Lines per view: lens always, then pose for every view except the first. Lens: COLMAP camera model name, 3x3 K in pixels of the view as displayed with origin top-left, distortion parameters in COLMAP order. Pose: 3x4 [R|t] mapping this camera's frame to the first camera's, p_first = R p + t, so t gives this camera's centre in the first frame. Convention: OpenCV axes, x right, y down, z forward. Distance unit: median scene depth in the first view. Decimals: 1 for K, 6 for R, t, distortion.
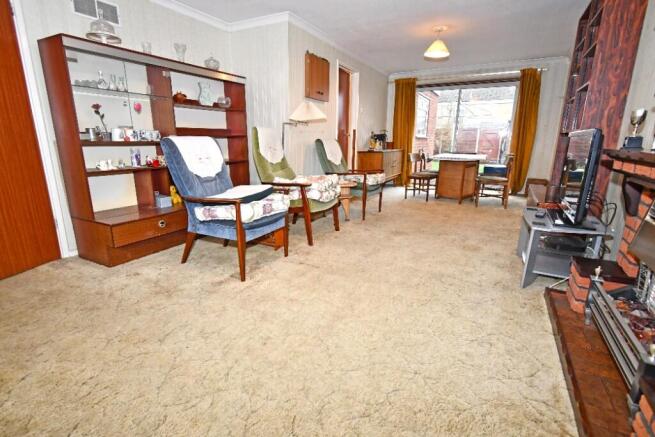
lens RADIAL K [[319.9, 0, 326.8], [0, 319.9, 217.3], [0, 0, 1]] dist [0.000297, 0.000204]
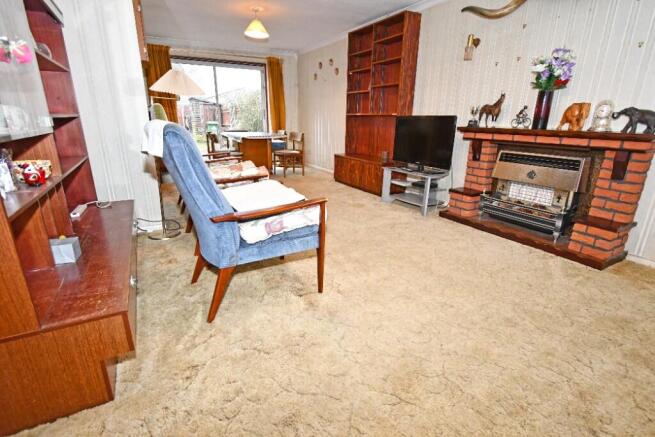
lens RADIAL K [[319.9, 0, 326.3], [0, 319.9, 218.5], [0, 0, 1]] dist [0.000297, 0.000204]
pose [[0.535319, -0.255345, 0.805129, -0.810333], [0.193767, 0.964914, 0.177188, -0.127911], [-0.822124, 0.061155, 0.566014, 0.442670]]
